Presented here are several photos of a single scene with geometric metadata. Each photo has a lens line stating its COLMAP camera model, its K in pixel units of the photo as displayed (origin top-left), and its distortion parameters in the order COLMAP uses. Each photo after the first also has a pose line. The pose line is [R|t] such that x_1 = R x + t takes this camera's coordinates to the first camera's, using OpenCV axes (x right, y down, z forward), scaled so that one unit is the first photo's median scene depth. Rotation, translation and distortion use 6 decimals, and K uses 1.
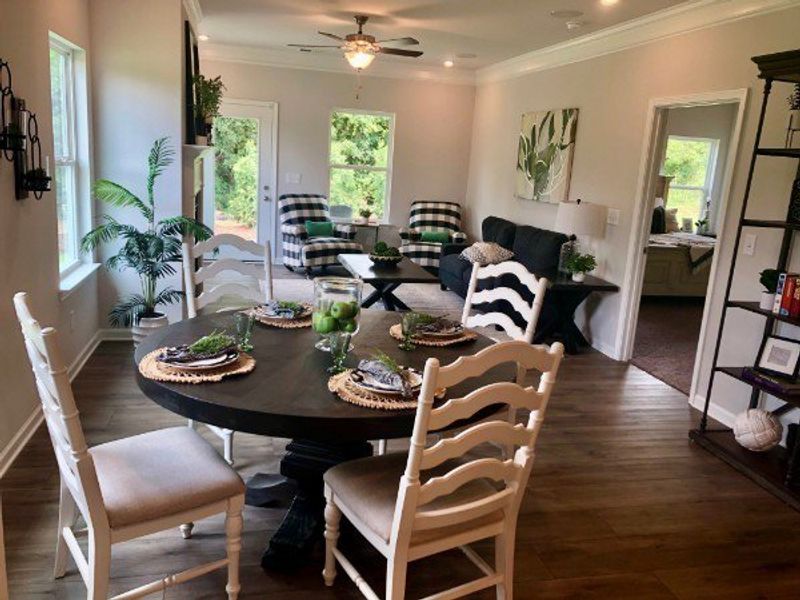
lens RADIAL K [[643.4, 0, 400.0], [0, 643.4, 300.0], [0, 0, 1]] dist [0.007328, 0.000264]
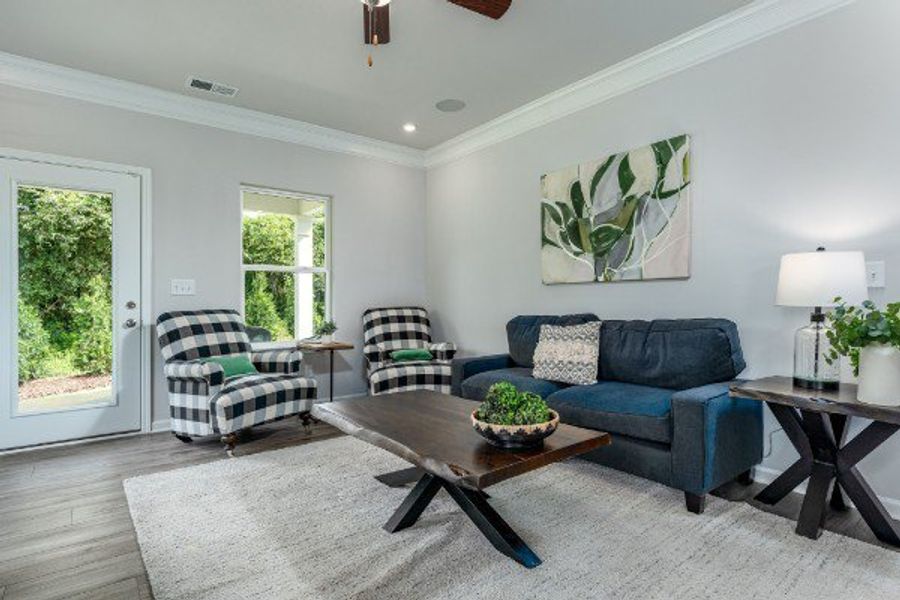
lens RADIAL K [[454.1, 0, 450.0], [0, 454.1, 300.0], [0, 0, 1]] dist [0.000843, 0.000054]
pose [[0.902550, -0.070178, 0.424829, -0.124635], [0.155816, 0.972995, -0.170300, -0.064516], [-0.401405, 0.219899, 0.889111, 0.532207]]
